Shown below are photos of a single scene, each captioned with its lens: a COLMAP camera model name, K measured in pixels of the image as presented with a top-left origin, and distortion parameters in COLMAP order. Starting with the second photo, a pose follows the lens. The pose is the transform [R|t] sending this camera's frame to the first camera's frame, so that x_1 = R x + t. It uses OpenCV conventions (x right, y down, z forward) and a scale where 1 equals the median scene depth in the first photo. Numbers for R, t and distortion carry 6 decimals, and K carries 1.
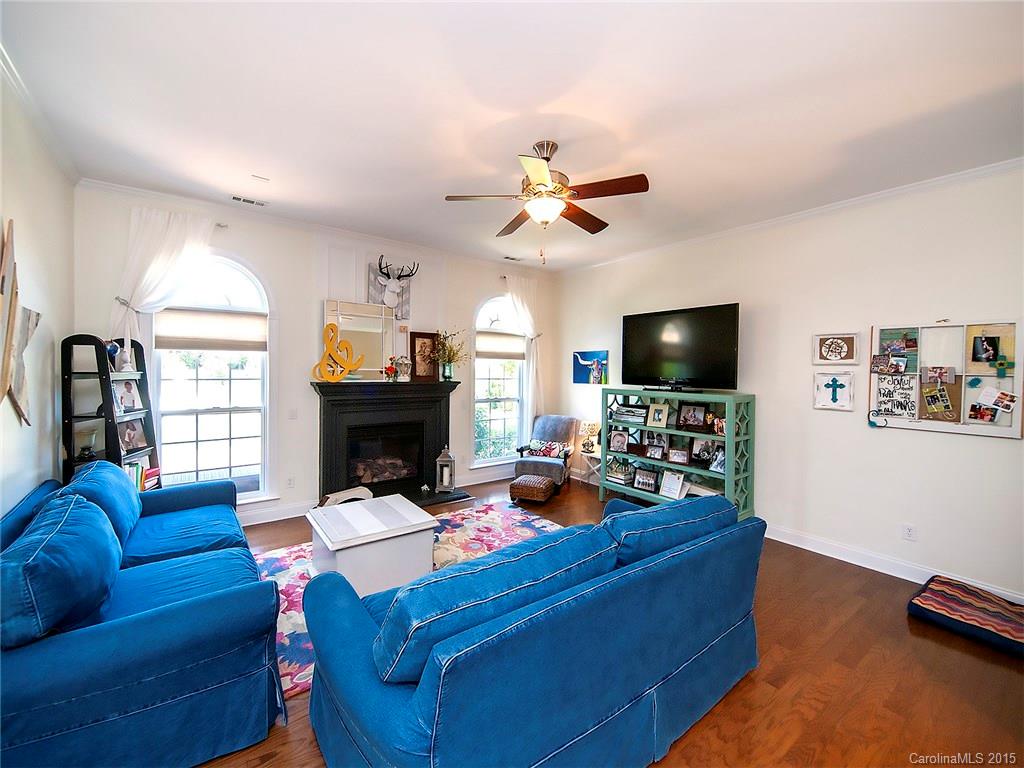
lens RADIAL K [[417.0, 0, 513.0], [0, 417.0, 380.4], [0, 0, 1]] dist [0.014095, -0.002291]
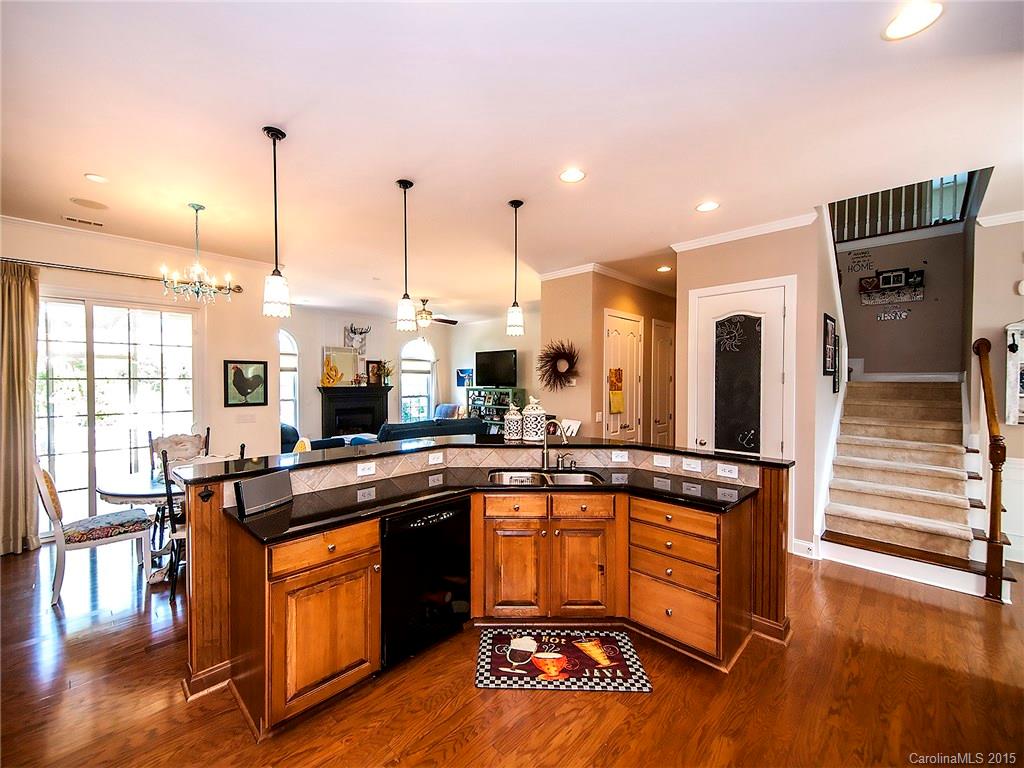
lens RADIAL K [[417.0, 0, 509.5], [0, 417.0, 382.8], [0, 0, 1]] dist [0.014095, -0.002291]
pose [[0.989675, -0.015899, 0.142446, 0.130761], [0.018880, 0.999630, -0.019599, 0.036426], [-0.142081, 0.022086, 0.989609, -0.984995]]
